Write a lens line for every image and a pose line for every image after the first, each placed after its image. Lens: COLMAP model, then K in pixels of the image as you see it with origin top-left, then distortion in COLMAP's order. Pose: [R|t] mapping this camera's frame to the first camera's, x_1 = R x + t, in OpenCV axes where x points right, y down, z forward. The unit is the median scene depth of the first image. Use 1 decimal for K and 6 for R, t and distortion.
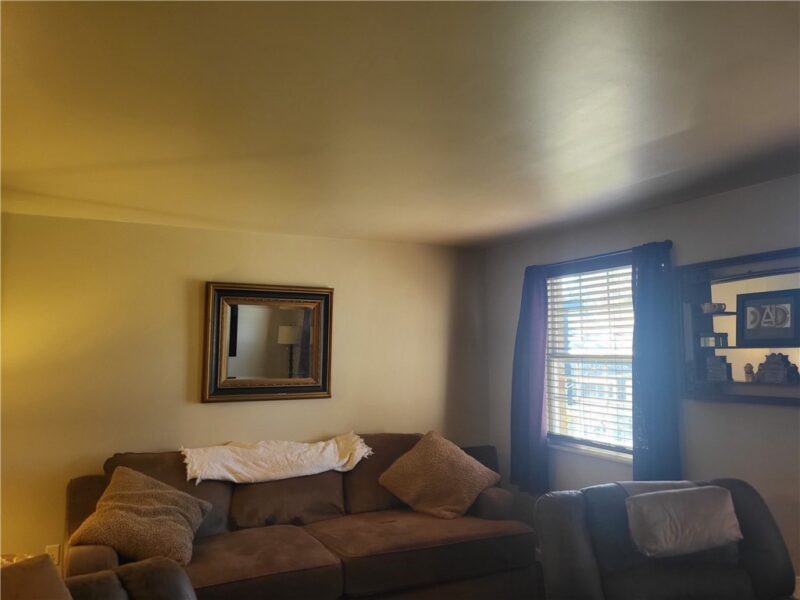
lens RADIAL K [[608.0, 0, 400.0], [0, 608.0, 300.0], [0, 0, 1]] dist [0.029612, -0.001431]
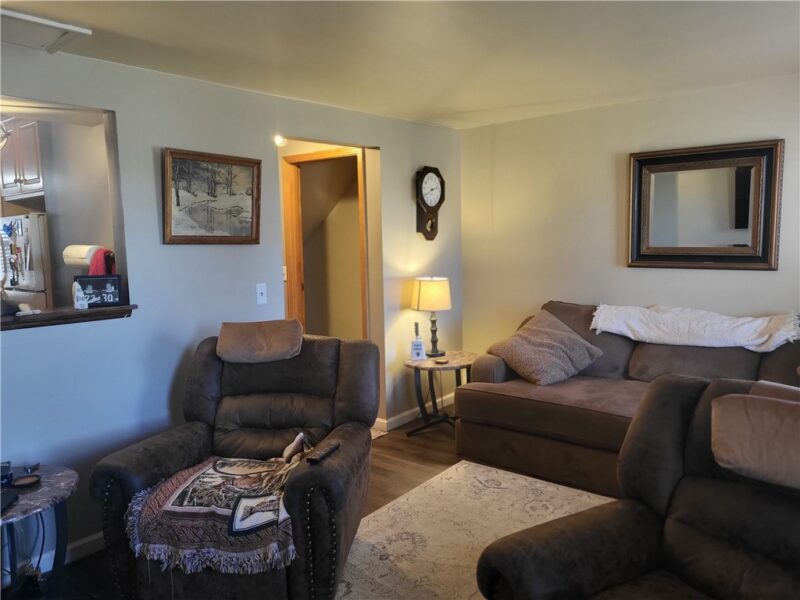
lens RADIAL K [[608.0, 0, 400.0], [0, 608.0, 300.0], [0, 0, 1]] dist [0.029612, -0.001431]
pose [[0.390687, 0.094668, -0.915643, 0.550197], [0.093322, 0.985500, 0.141709, 0.033577], [0.915781, -0.140813, 0.376187, 0.208029]]
